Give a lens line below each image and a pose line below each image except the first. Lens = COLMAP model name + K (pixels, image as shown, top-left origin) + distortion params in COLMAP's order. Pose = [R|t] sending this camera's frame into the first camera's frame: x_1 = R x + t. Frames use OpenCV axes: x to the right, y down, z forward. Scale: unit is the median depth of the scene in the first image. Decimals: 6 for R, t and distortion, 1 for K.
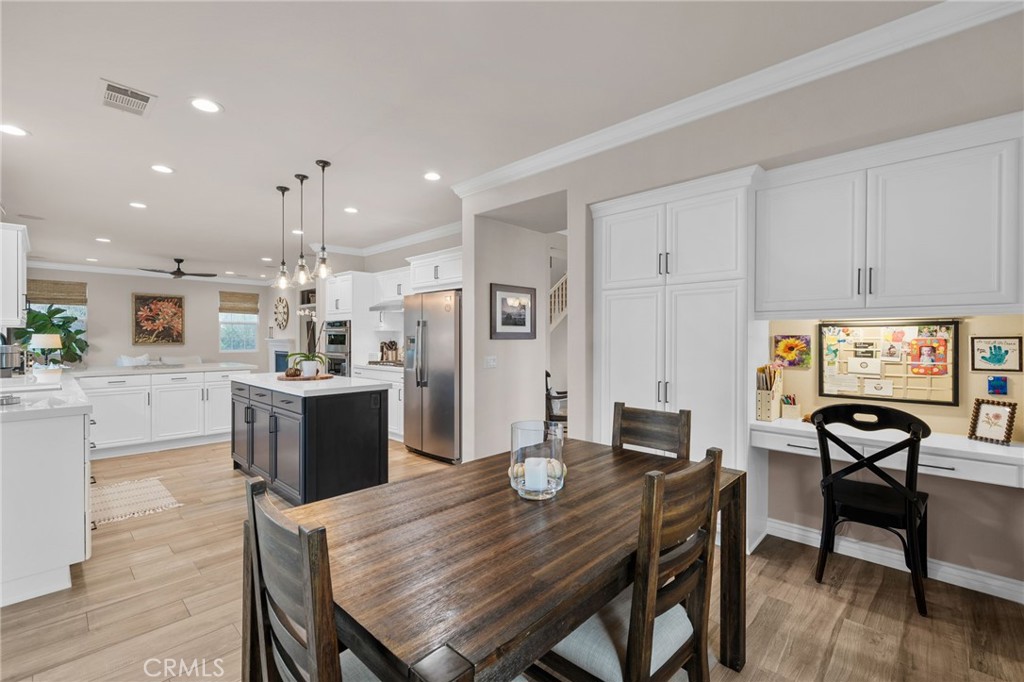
lens RADIAL K [[447.0, 0, 517.6], [0, 447.0, 339.7], [0, 0, 1]] dist [-0.000027, -0.000064]
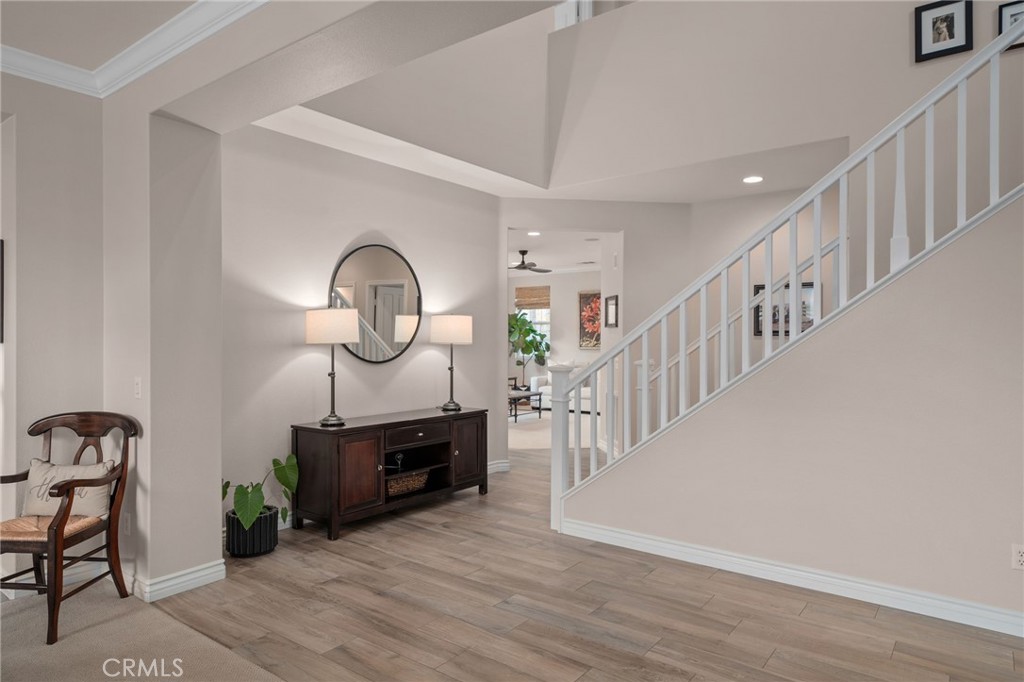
lens RADIAL K [[618.6, 0, 511.8], [0, 618.6, 345.7], [0, 0, 1]] dist [0.004894, -0.003507]
pose [[0.122865, 0.006674, -0.992401, 0.369521], [-0.004982, 0.999969, 0.006108, -0.002034], [0.992411, 0.004194, 0.122894, 0.705634]]
